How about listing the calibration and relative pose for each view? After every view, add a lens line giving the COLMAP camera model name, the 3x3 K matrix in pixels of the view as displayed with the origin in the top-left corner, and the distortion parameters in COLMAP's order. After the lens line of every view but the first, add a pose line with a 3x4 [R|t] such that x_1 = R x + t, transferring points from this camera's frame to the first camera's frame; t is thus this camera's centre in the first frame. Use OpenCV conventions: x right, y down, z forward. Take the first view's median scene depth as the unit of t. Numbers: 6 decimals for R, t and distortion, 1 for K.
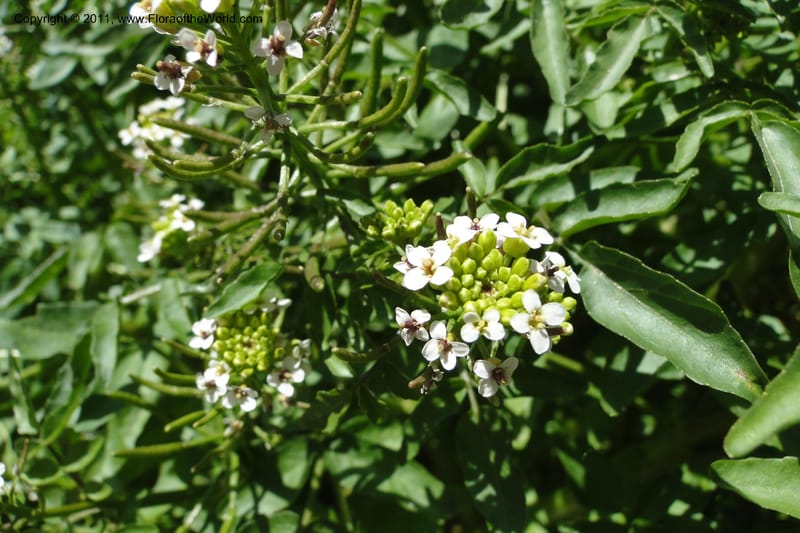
lens RADIAL K [[640.0, 0, 397.7], [0, 640.0, 247.6], [0, 0, 1]] dist [-0.042825, 0.000327]
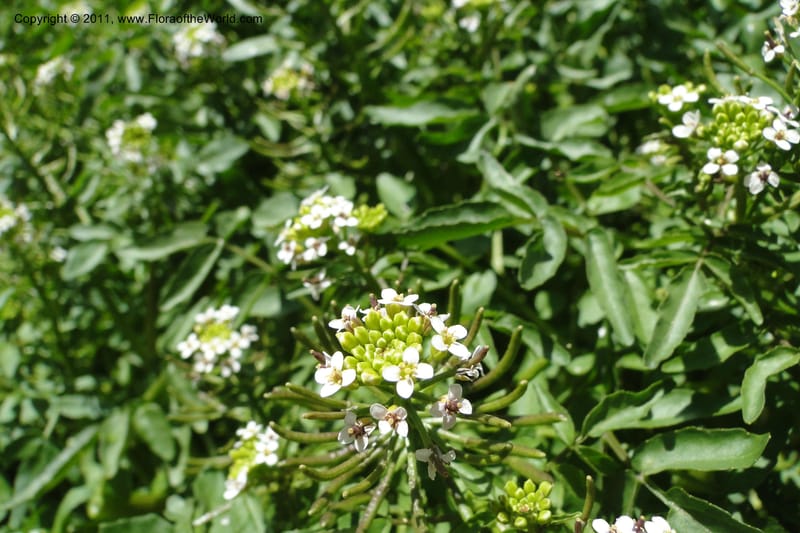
lens RADIAL K [[640.0, 0, 397.7], [0, 640.0, 247.6], [0, 0, 1]] dist [-0.042825, 0.000327]
pose [[0.997542, -0.042637, 0.055609, -0.179972], [0.050291, 0.988235, -0.144438, -0.233772], [-0.048796, 0.146880, 0.987950, -0.092661]]
